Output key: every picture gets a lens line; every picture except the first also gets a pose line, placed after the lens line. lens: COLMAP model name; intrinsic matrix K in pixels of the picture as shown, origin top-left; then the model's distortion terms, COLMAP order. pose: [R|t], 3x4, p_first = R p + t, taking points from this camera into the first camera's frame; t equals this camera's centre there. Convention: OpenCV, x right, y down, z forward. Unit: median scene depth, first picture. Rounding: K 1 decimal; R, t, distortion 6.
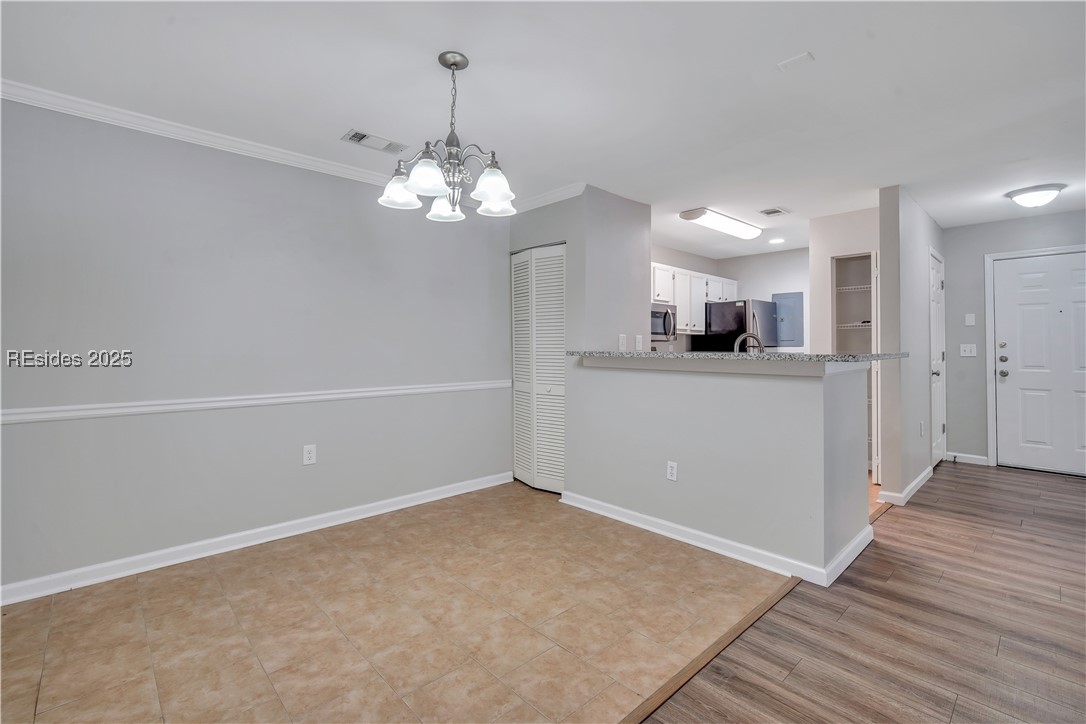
lens RADIAL K [[479.3, 0, 550.2], [0, 479.3, 345.9], [0, 0, 1]] dist [-0.014531, 0.004528]
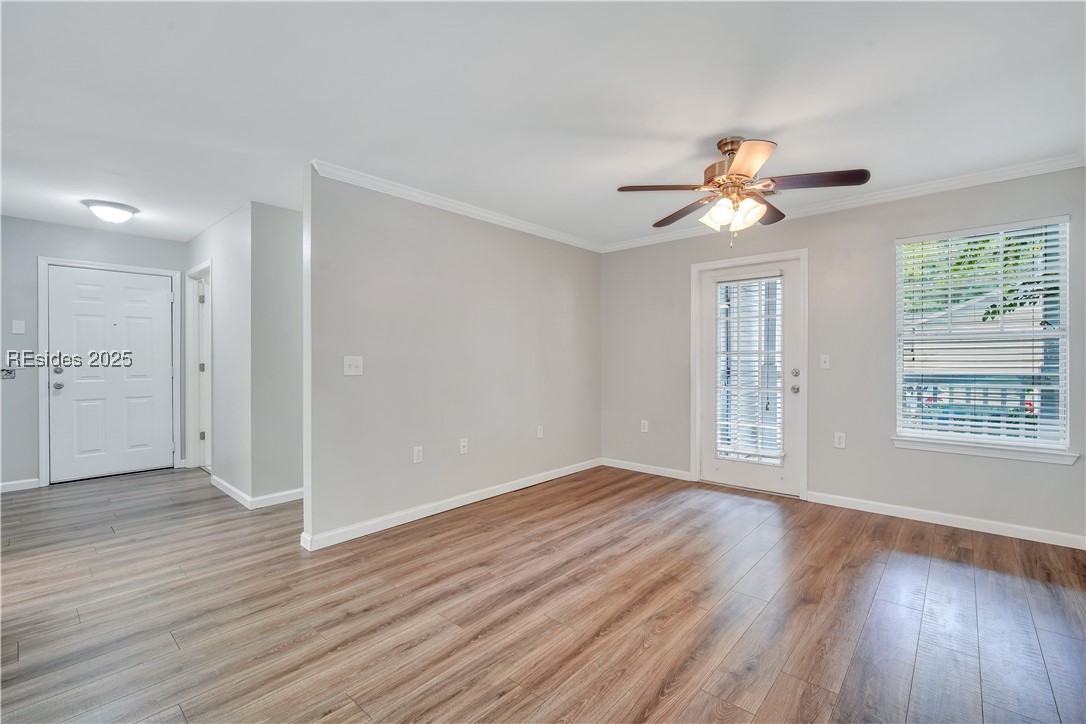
lens RADIAL K [[471.8, 0, 549.5], [0, 471.8, 359.2], [0, 0, 1]] dist [-0.017639, 0.004998]
pose [[-0.096654, -0.004097, 0.995310, -0.121199], [-0.000757, 0.999992, 0.004043, 0.000905], [-0.995318, -0.000363, -0.096656, 0.197725]]
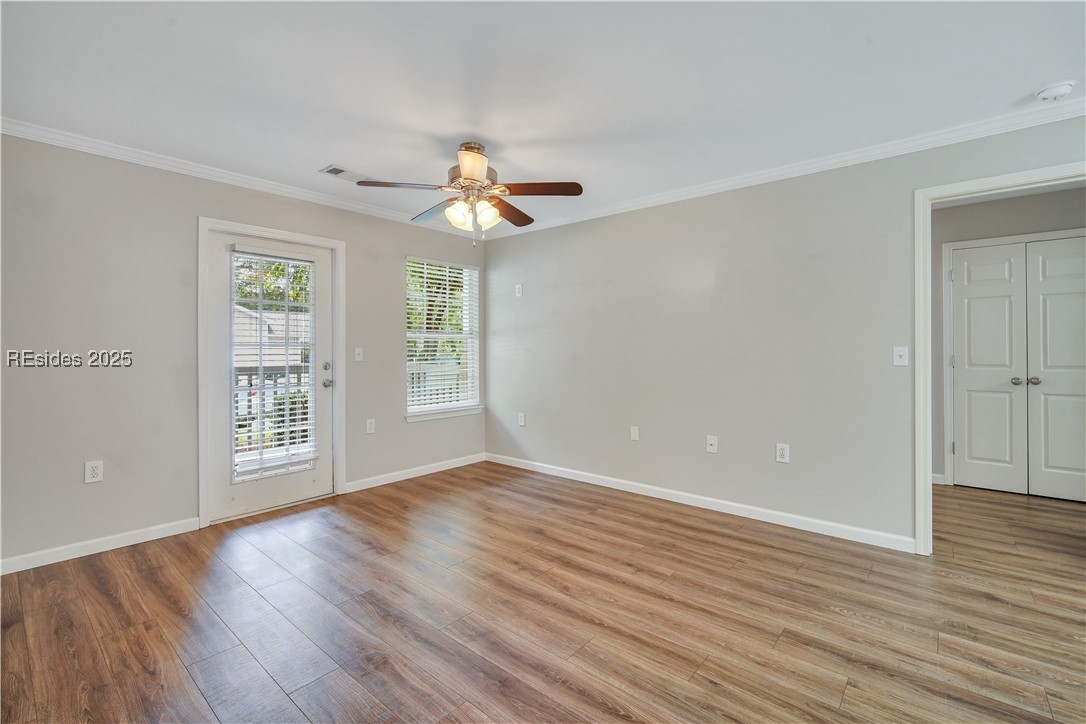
lens RADIAL K [[479.3, 0, 550.2], [0, 479.3, 345.9], [0, 0, 1]] dist [-0.014531, 0.004528]
pose [[-0.993124, -0.000070, -0.117070, 0.818019], [0.001173, 0.999944, -0.010545, 0.004735], [0.117064, -0.010610, -0.993068, 0.827252]]
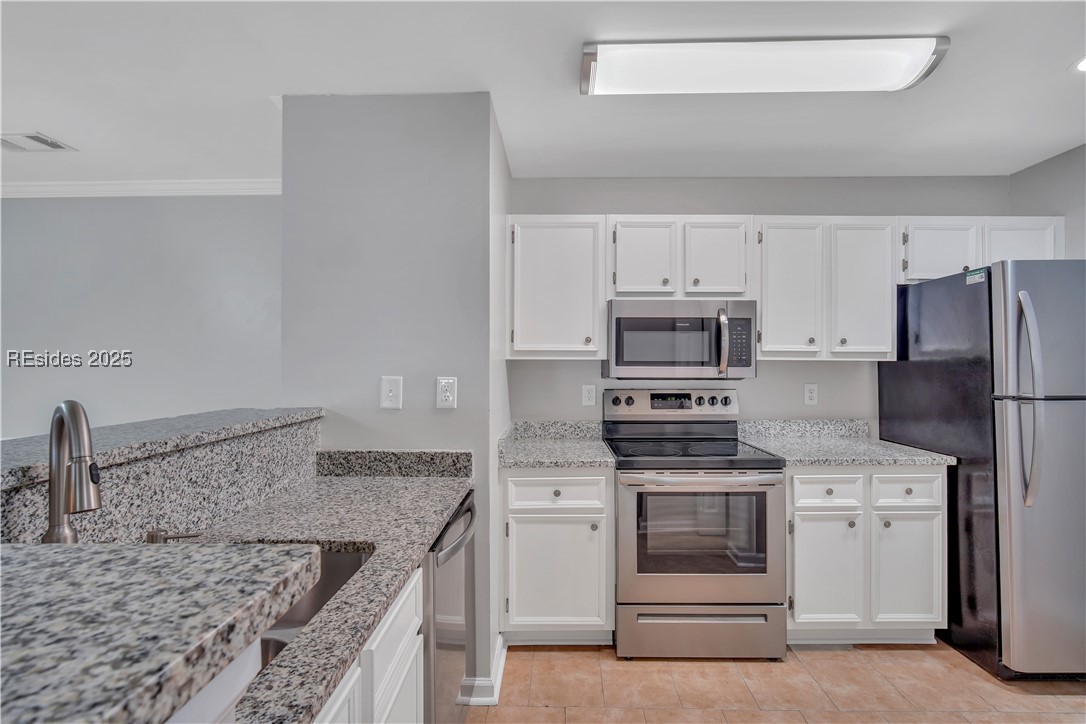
lens RADIAL K [[477.6, 0, 547.0], [0, 477.6, 358.9], [0, 0, 1]] dist [-0.010895, 0.000463]
pose [[0.718981, -0.007717, -0.694987, 0.912805], [0.003045, 0.999964, -0.007954, -0.053917], [0.695023, 0.003603, 0.718979, 1.137407]]
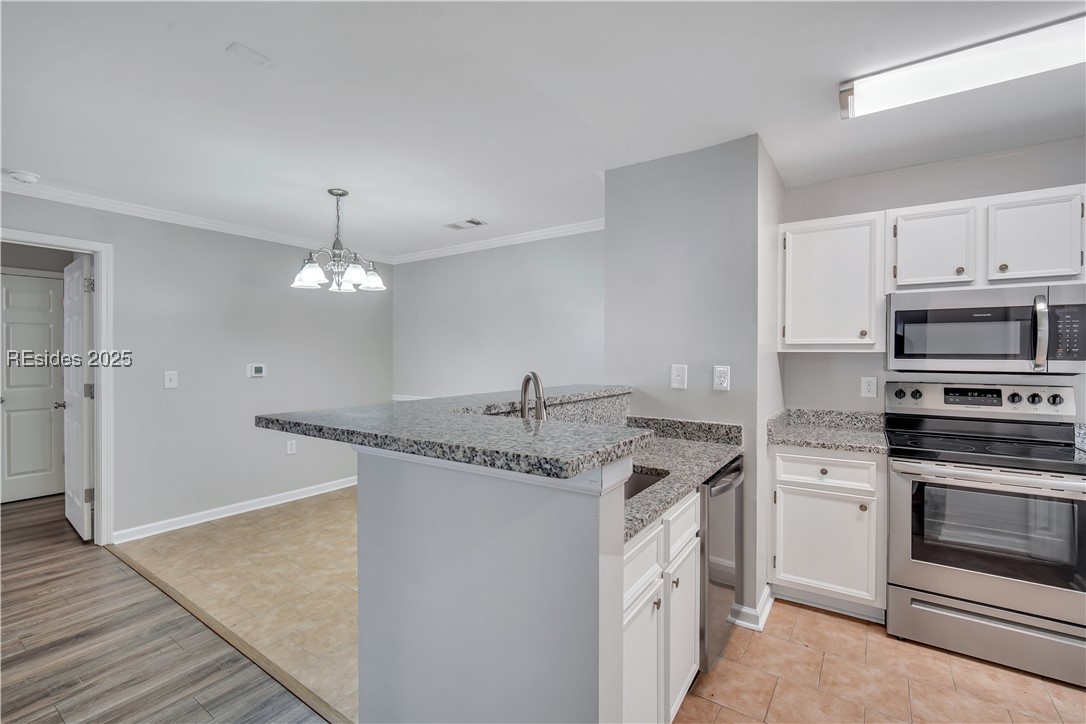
lens RADIAL K [[471.8, 0, 549.5], [0, 471.8, 359.2], [0, 0, 1]] dist [-0.017639, 0.004998]
pose [[0.223801, 0.007511, -0.974606, 1.118833], [-0.000130, 0.999971, 0.007676, -0.052545], [0.974635, -0.001591, 0.223795, 1.020618]]
